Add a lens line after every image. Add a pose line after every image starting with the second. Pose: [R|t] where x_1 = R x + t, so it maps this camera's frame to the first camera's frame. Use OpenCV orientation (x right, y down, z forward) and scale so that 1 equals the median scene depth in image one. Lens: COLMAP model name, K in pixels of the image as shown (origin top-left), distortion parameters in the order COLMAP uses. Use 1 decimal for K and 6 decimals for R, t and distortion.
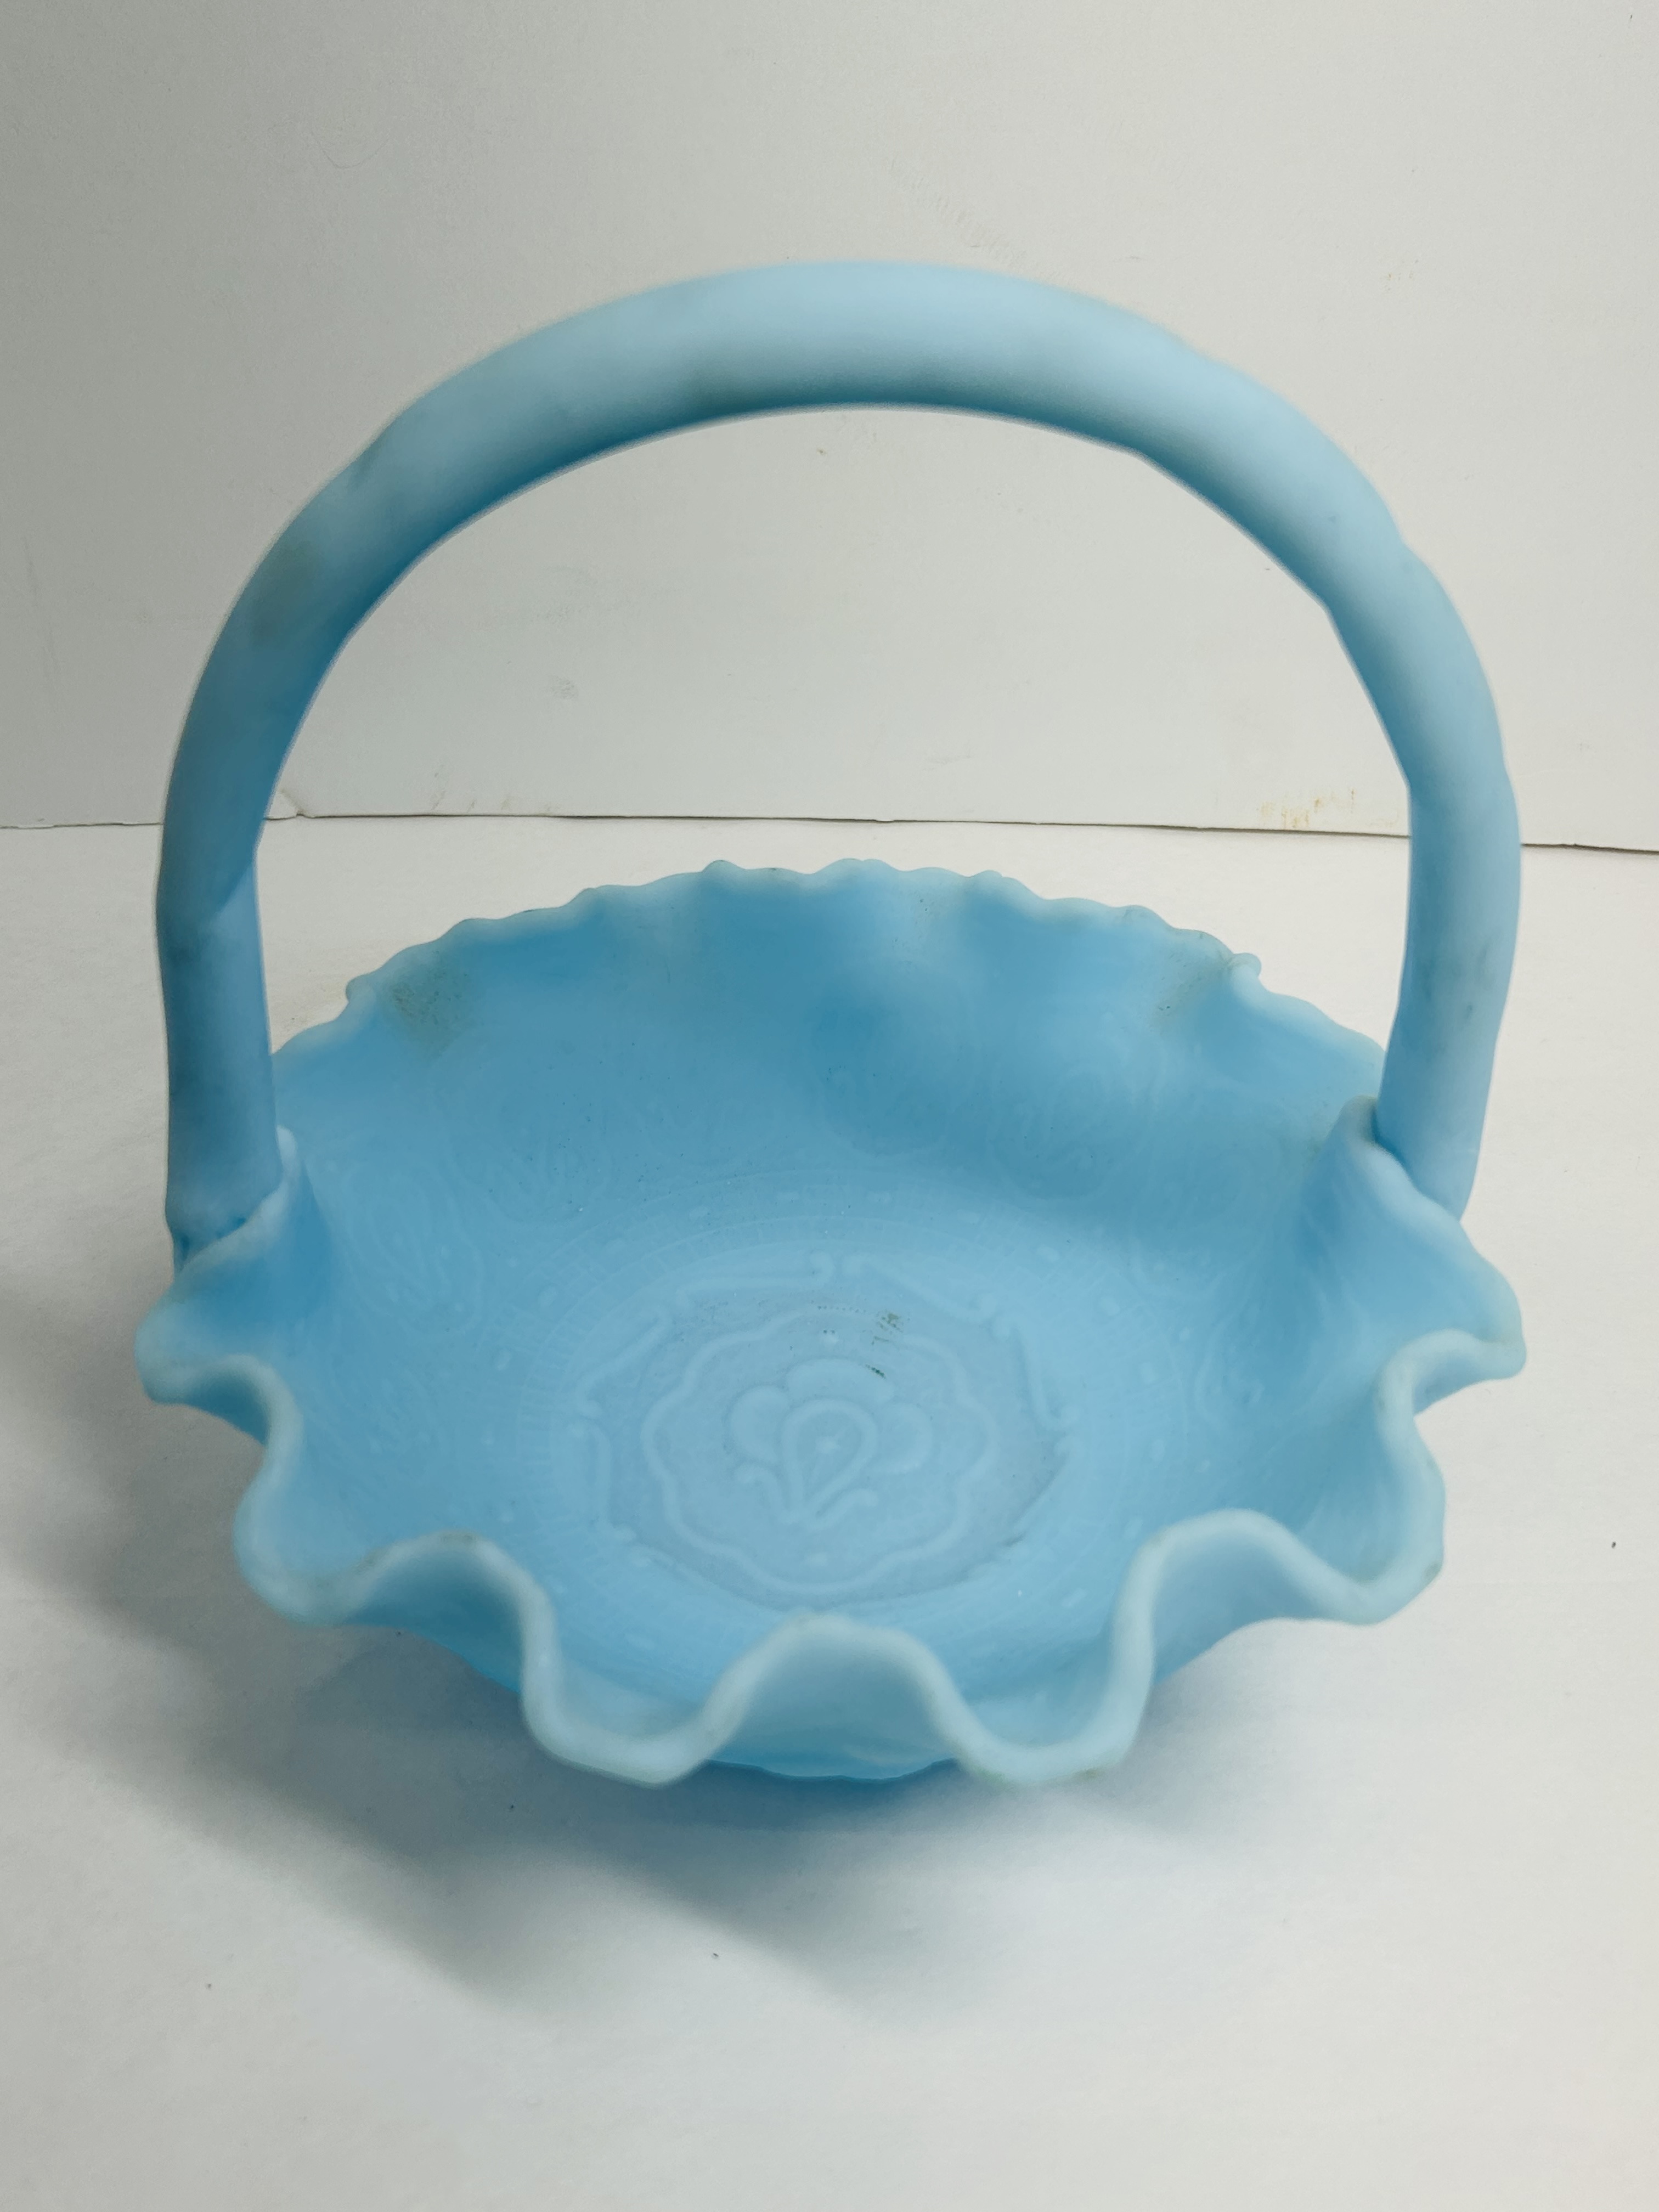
lens RADIAL K [[2298.6, 0, 837.2], [0, 2298.6, 1094.5], [0, 0, 1]] dist [-0.000388, 0.000000]
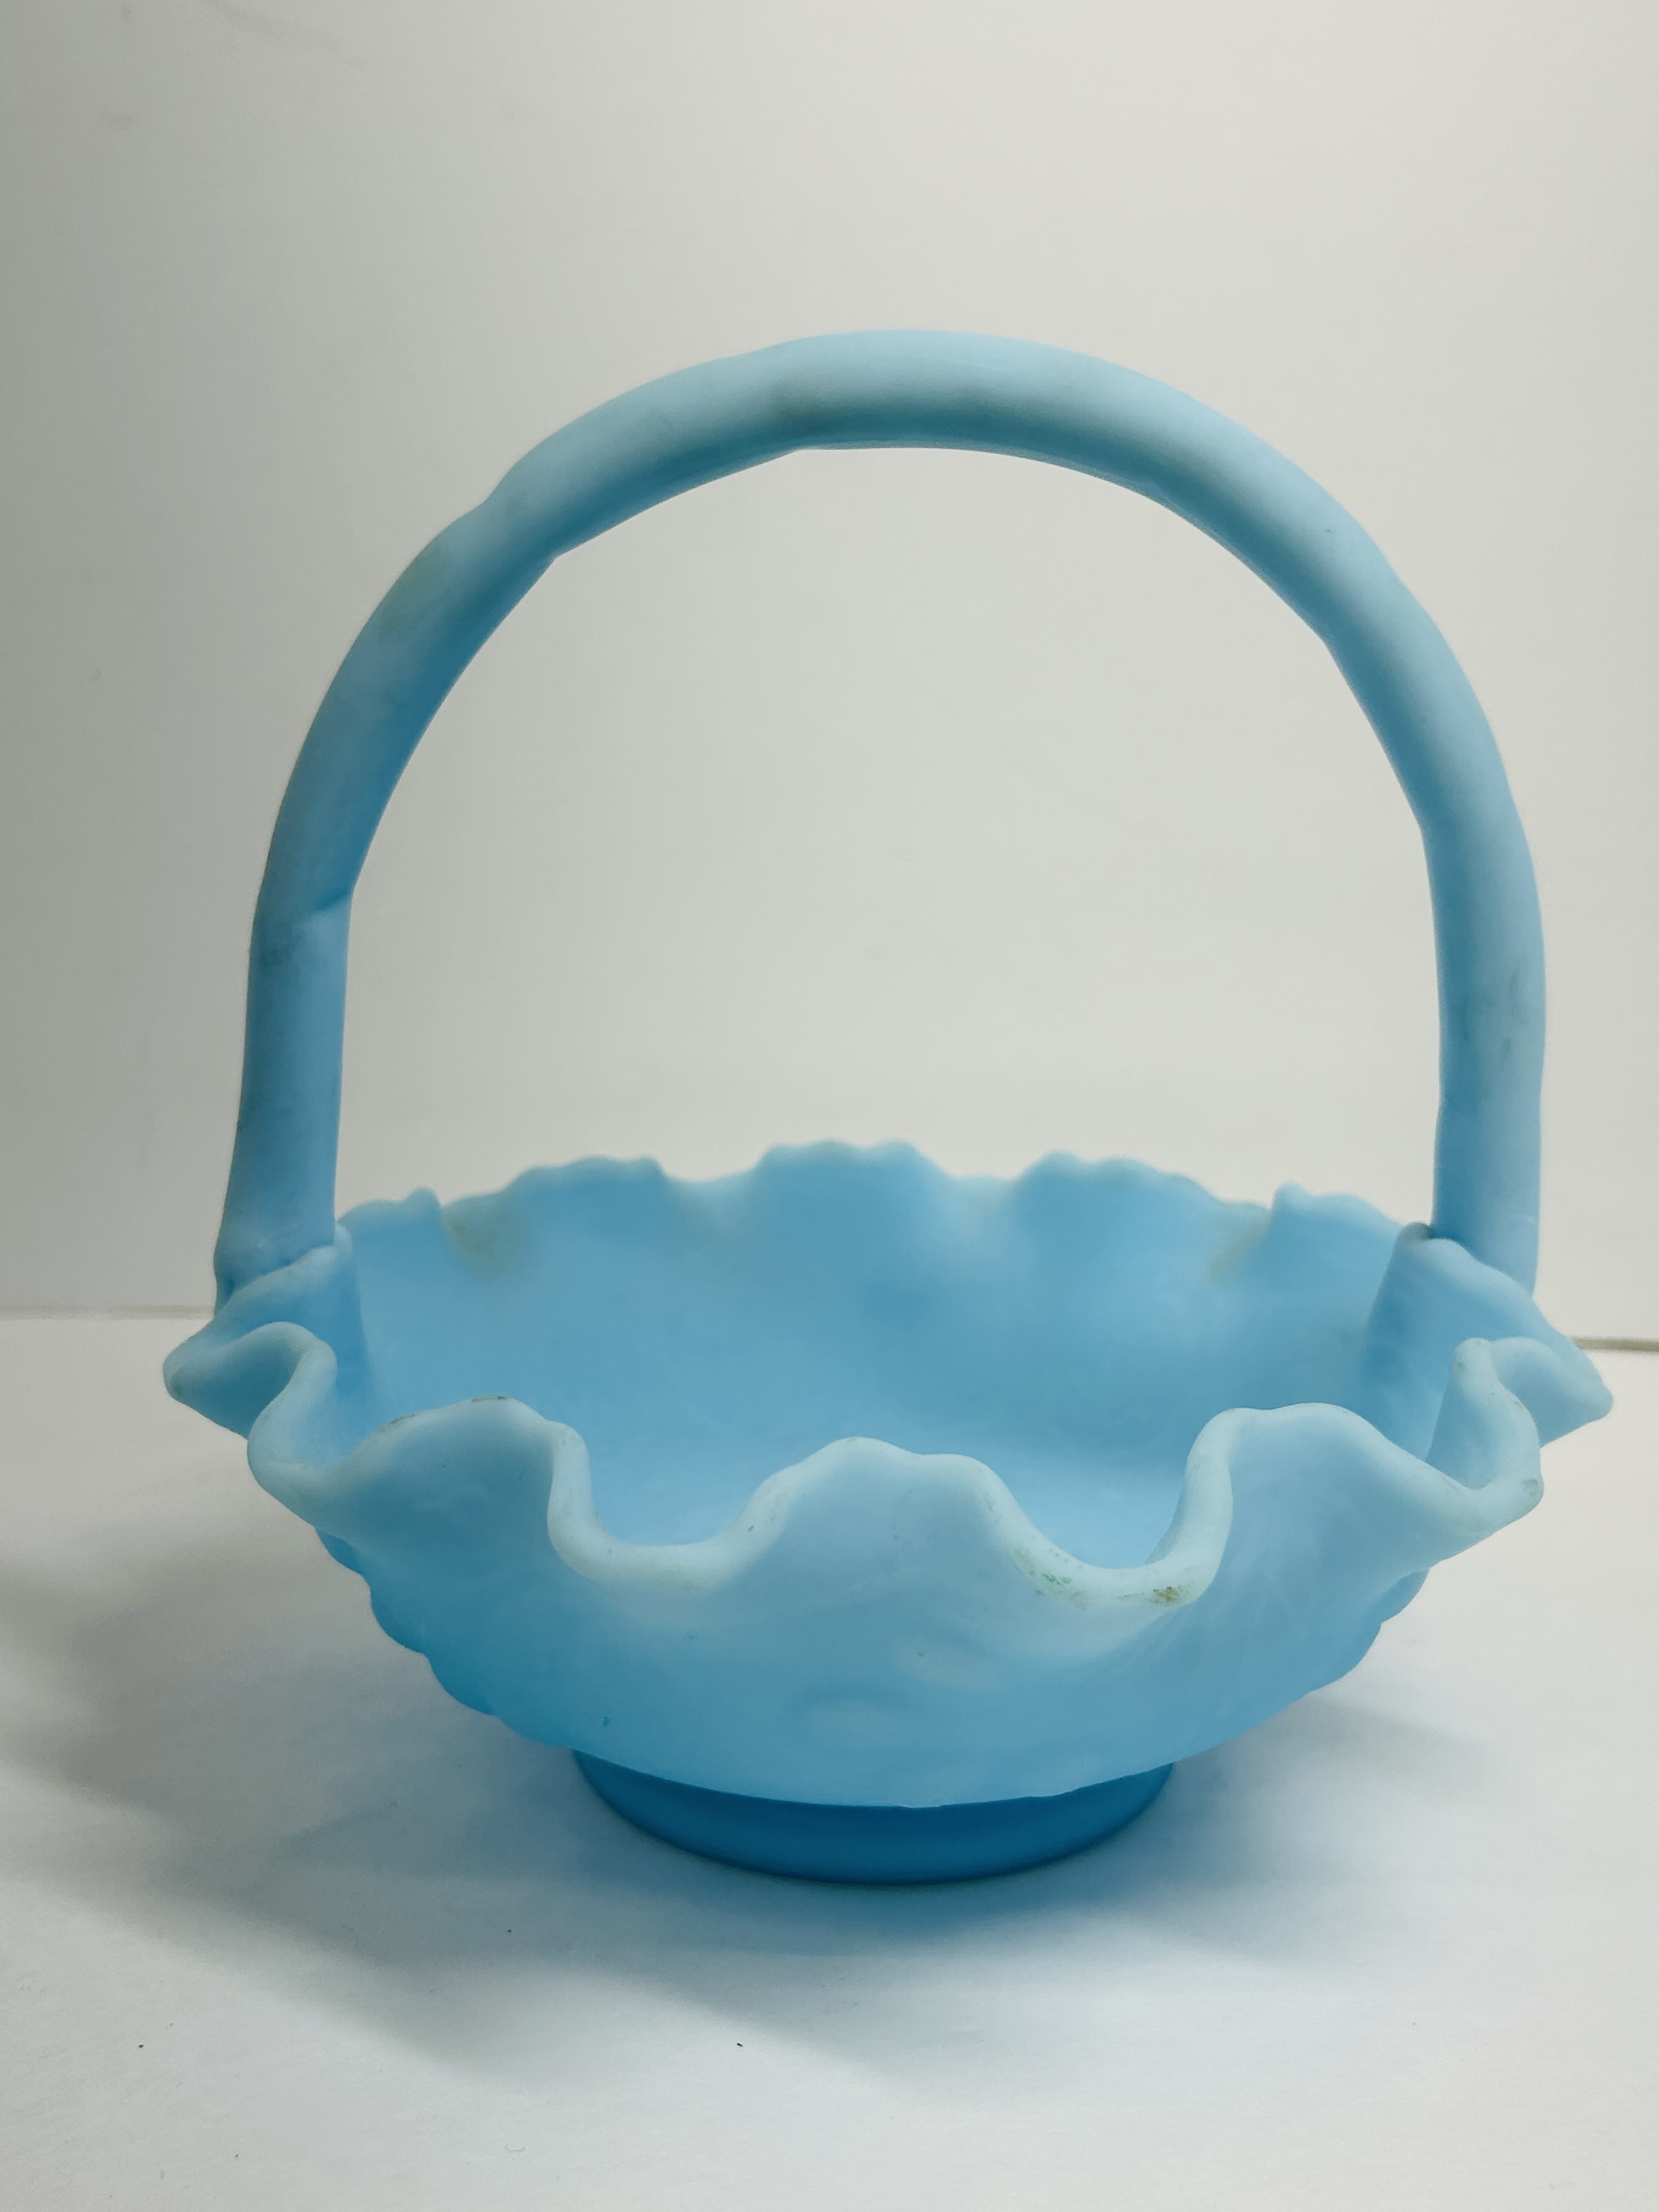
lens RADIAL K [[2298.6, 0, 827.0], [0, 2298.6, 1082.6], [0, 0, 1]] dist [-0.000388, 0.000000]
pose [[0.999629, 0.009706, -0.025449, -0.002259], [-0.020297, 0.888503, -0.458421, 0.393501], [0.018163, 0.458768, 0.888371, 0.077822]]
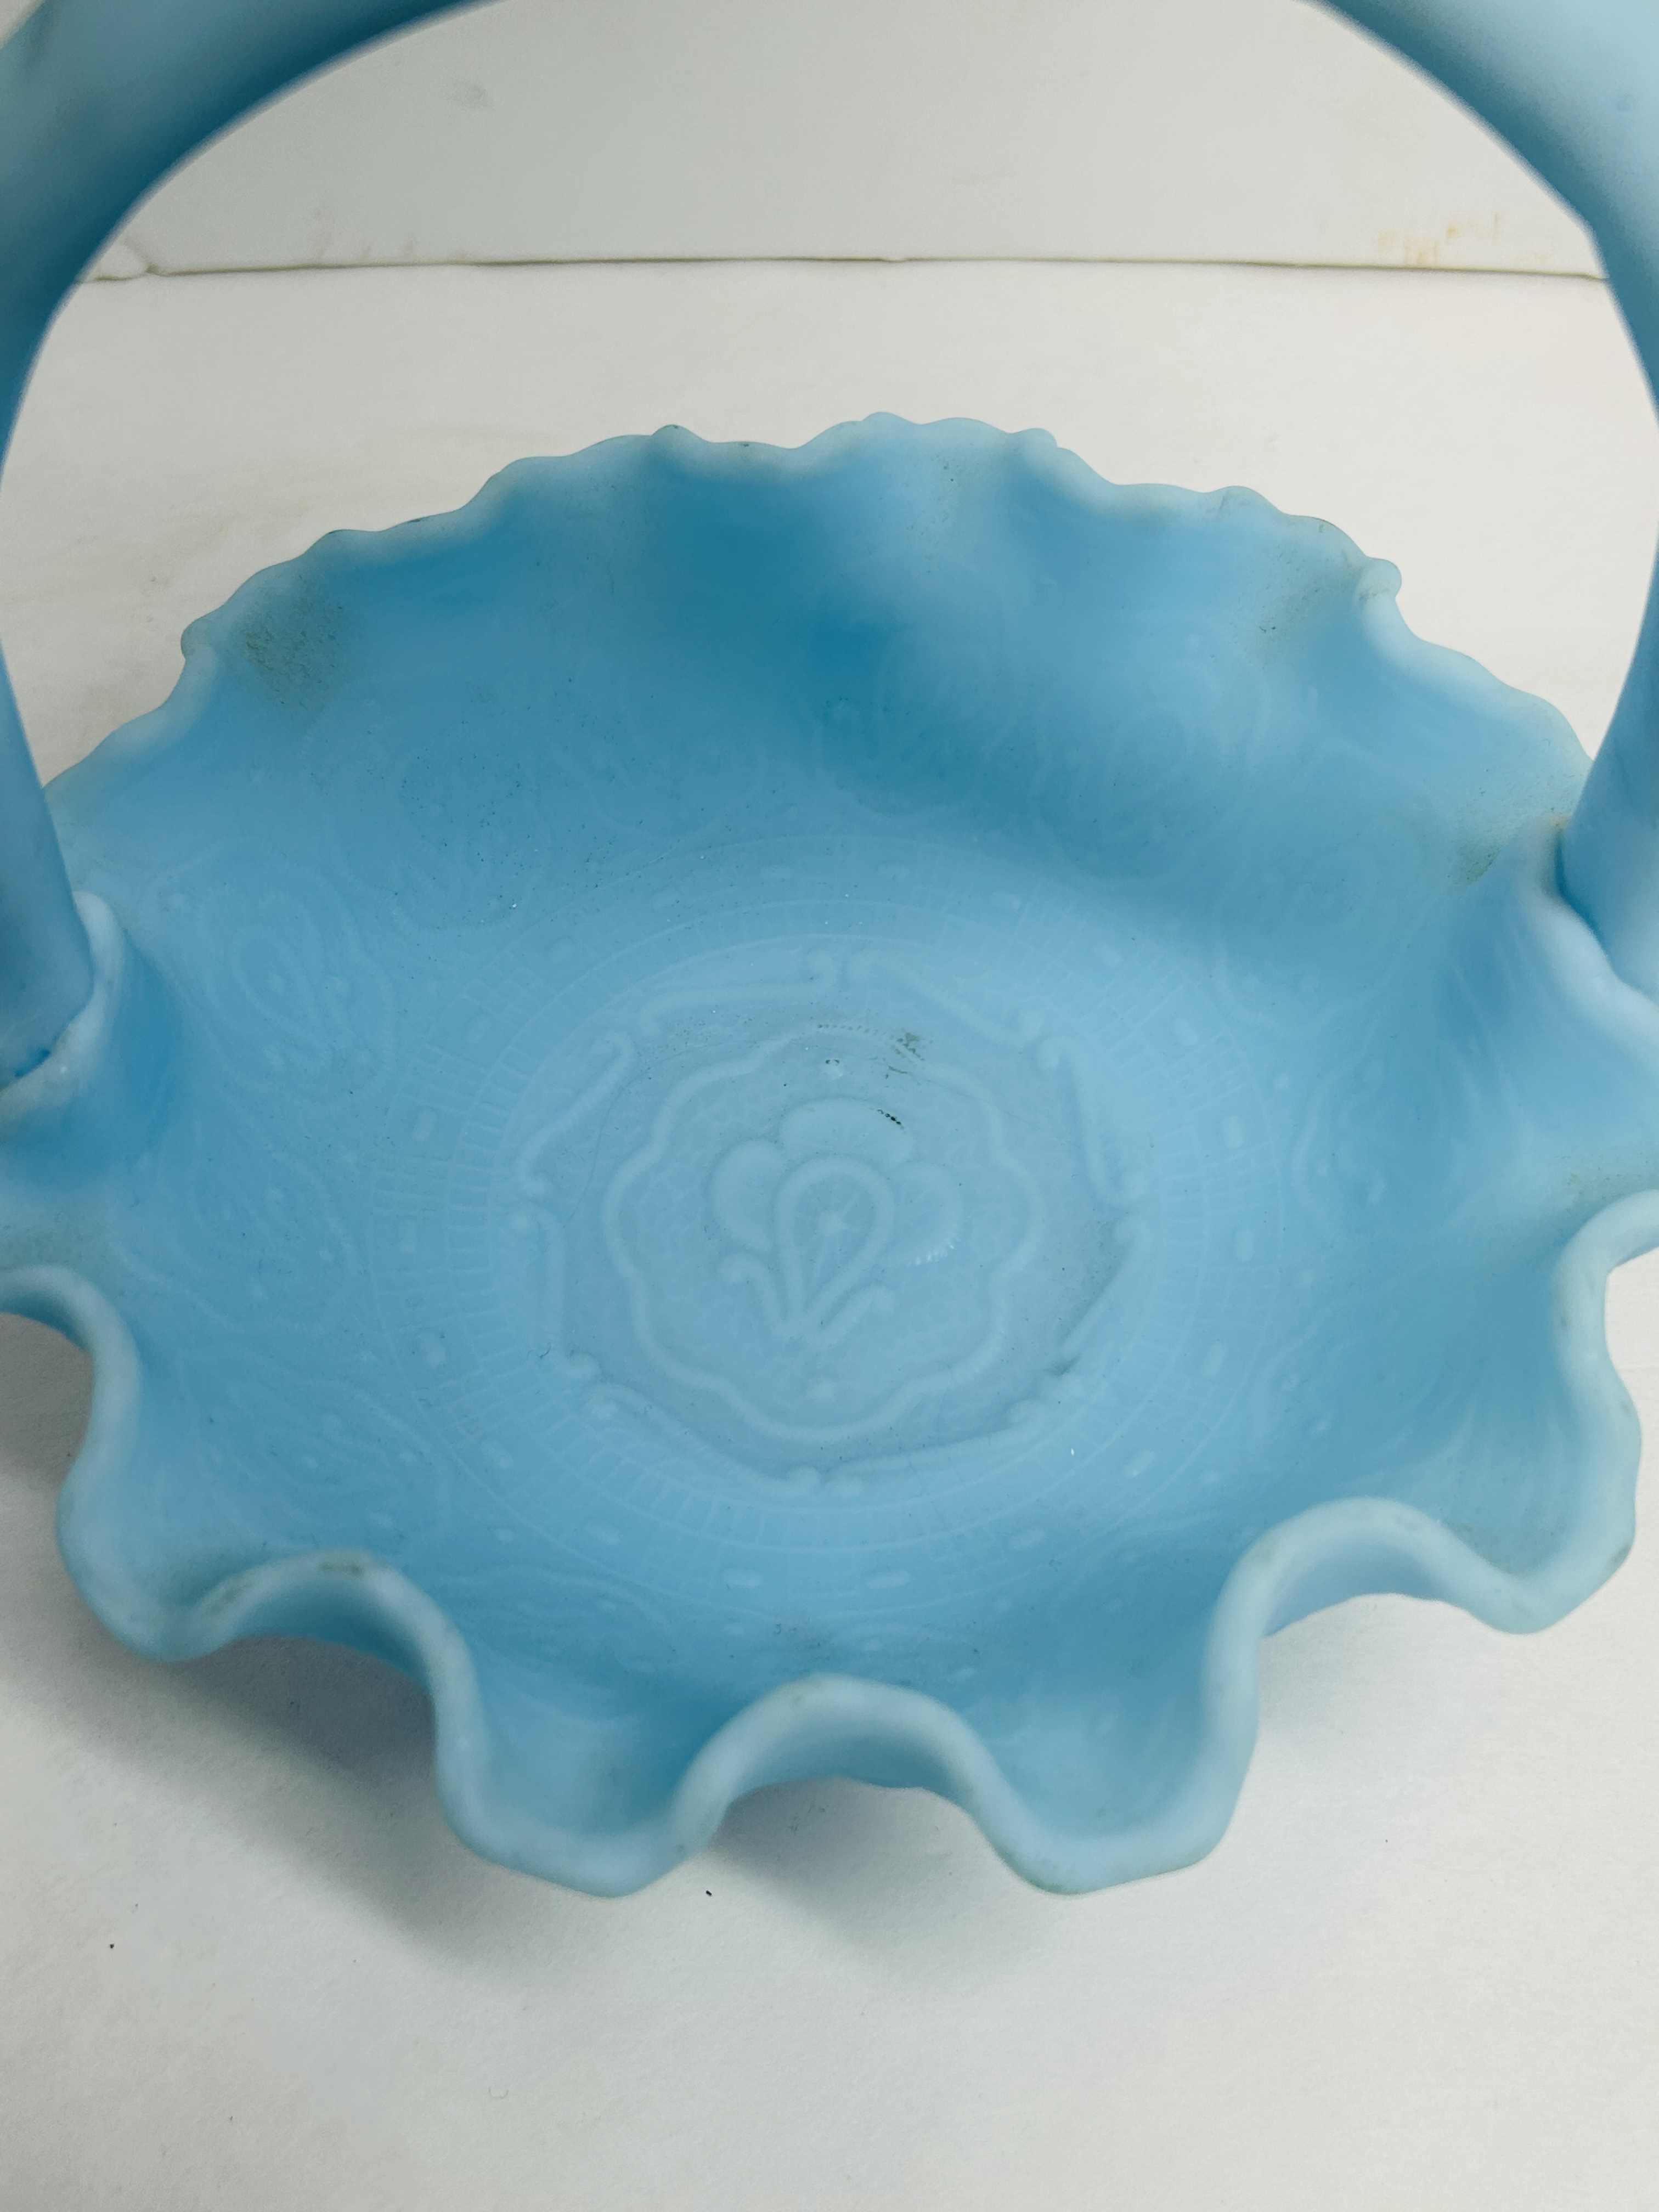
lens RADIAL K [[2298.6, 0, 835.5], [0, 2298.6, 1124.7], [0, 0, 1]] dist [-0.000388, 0.000000]
pose [[0.999817, -0.016023, -0.010421, 0.005966], [0.018519, 0.946979, 0.320763, -0.143243], [0.004729, -0.320897, 0.947102, 0.255771]]
